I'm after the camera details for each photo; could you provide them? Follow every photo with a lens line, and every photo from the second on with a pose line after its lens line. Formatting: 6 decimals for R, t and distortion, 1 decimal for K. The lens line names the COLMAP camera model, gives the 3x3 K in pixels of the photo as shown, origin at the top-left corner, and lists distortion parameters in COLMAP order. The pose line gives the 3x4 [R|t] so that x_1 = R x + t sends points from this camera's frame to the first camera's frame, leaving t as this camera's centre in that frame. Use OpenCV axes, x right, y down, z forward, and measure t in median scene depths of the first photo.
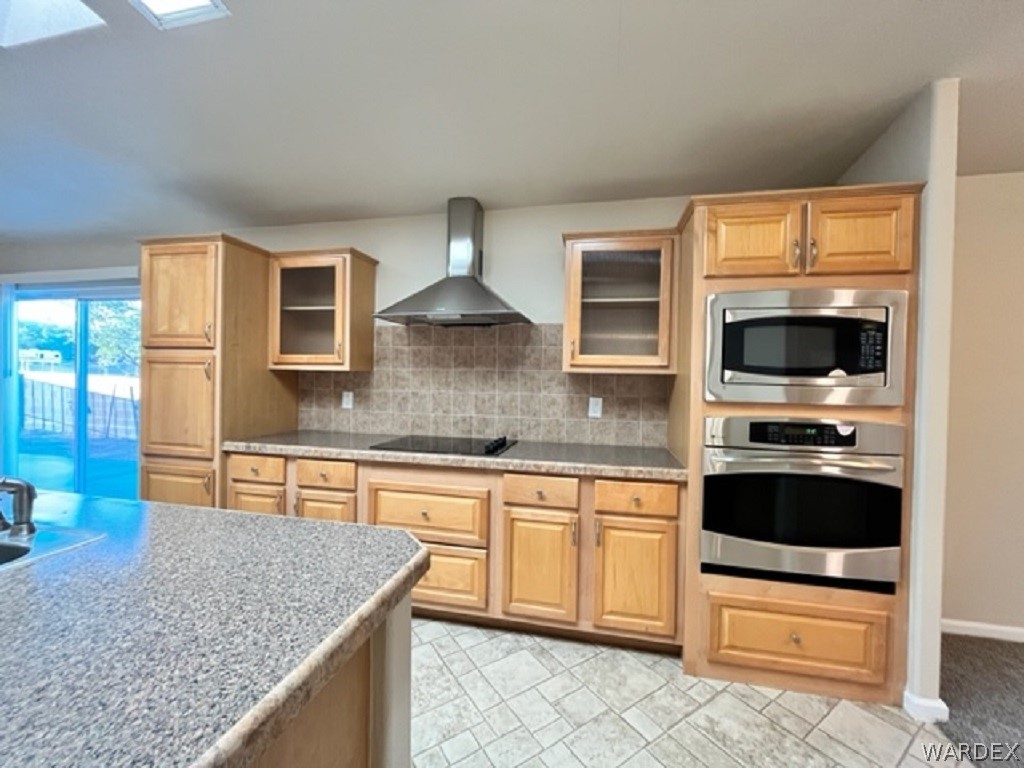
lens RADIAL K [[413.0, 0, 514.9], [0, 413.0, 382.5], [0, 0, 1]] dist [-0.003273, -0.000166]
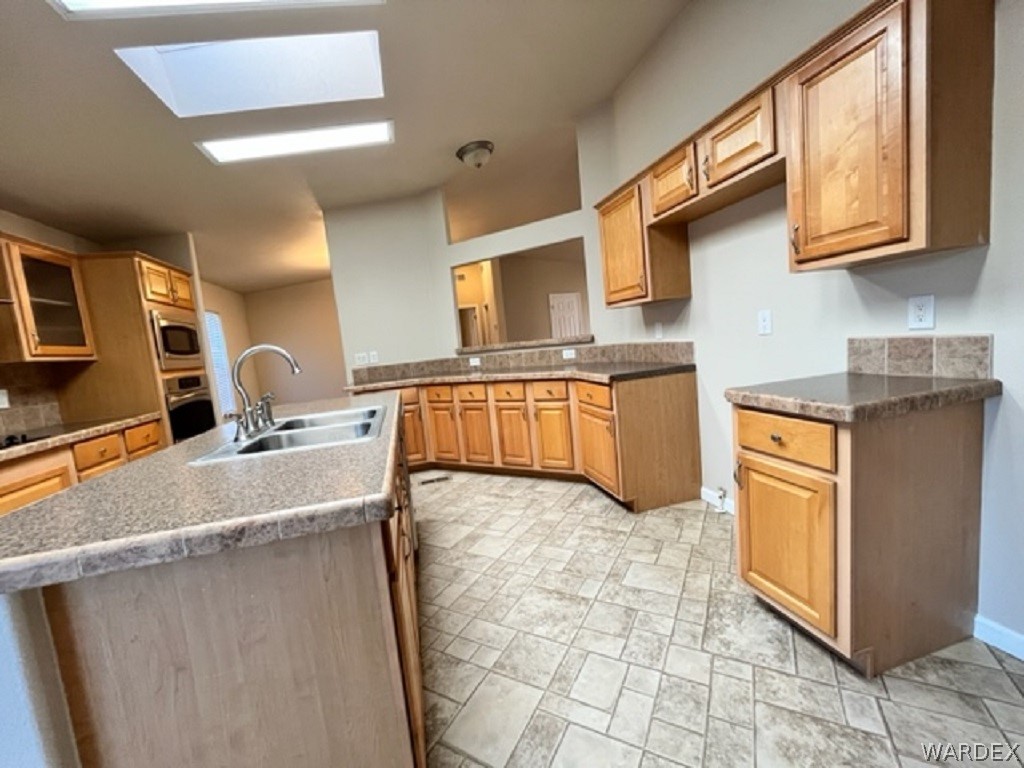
lens RADIAL K [[413.0, 0, 511.6], [0, 413.0, 383.8], [0, 0, 1]] dist [-0.003273, -0.000166]
pose [[-0.457893, -0.062358, 0.886817, -1.402150], [0.104856, 0.986786, 0.123528, 0.032941], [-0.882802, 0.149551, -0.445304, 0.359455]]
